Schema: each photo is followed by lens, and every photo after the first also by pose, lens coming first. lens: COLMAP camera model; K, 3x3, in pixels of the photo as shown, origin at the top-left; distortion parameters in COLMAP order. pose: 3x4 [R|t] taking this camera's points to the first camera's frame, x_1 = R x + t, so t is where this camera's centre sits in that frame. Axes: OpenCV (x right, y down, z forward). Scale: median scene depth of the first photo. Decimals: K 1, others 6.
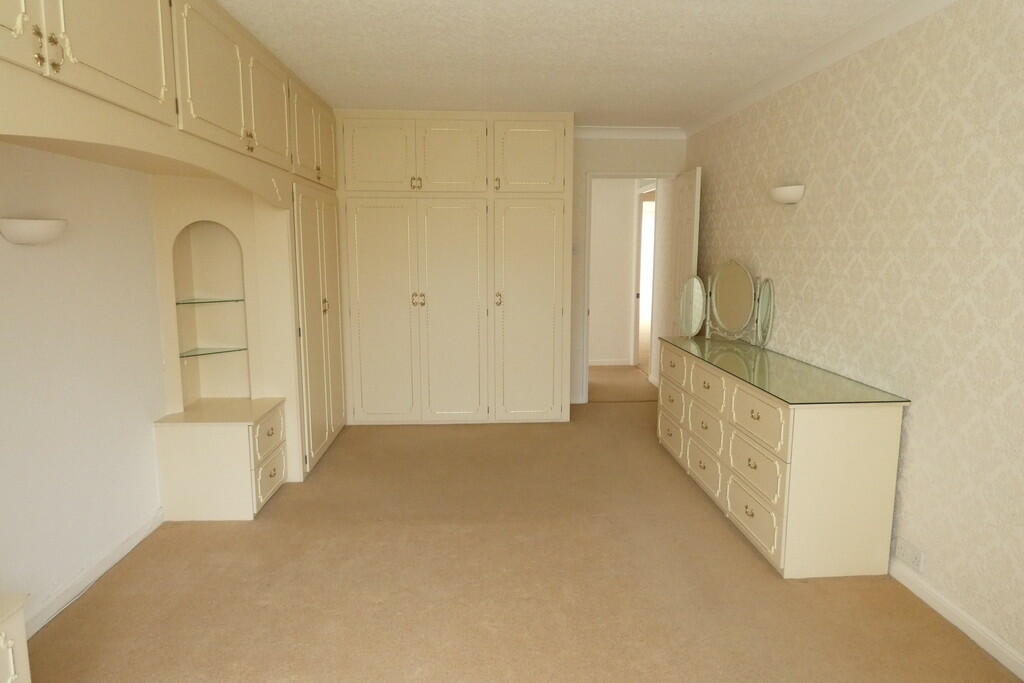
lens RADIAL K [[613.9, 0, 517.4], [0, 613.9, 341.3], [0, 0, 1]] dist [-0.018581, -0.008487]
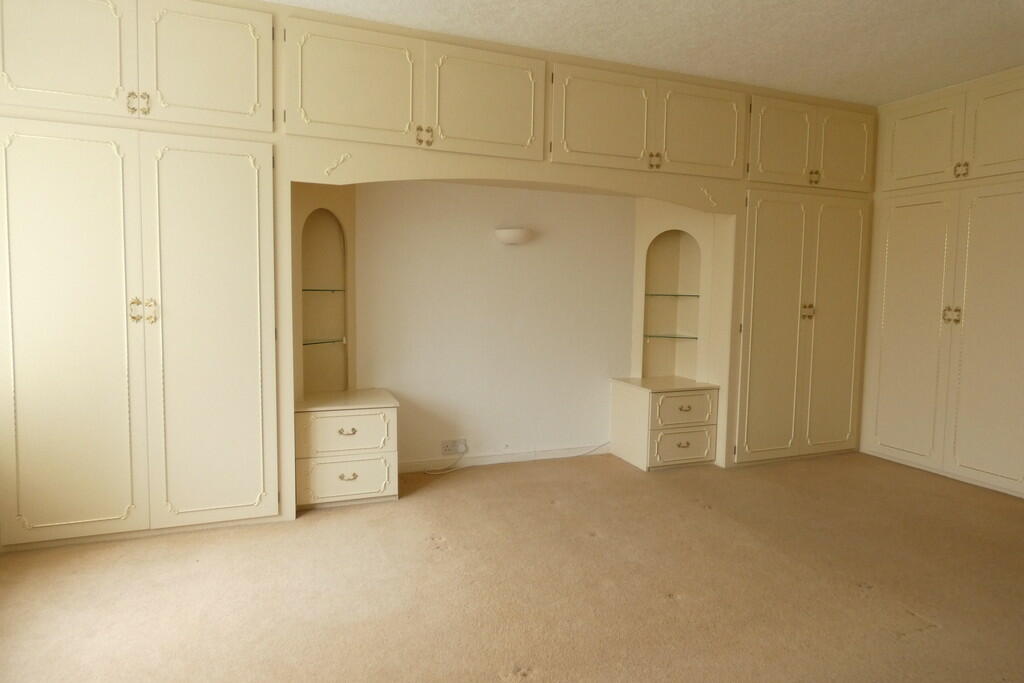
lens RADIAL K [[613.9, 0, 515.6], [0, 613.9, 337.8], [0, 0, 1]] dist [-0.018581, -0.008487]
pose [[0.312592, 0.074014, -0.947000, 0.588114], [-0.152119, 0.987993, 0.027006, 0.036400], [0.937628, 0.135615, 0.320097, 0.325630]]
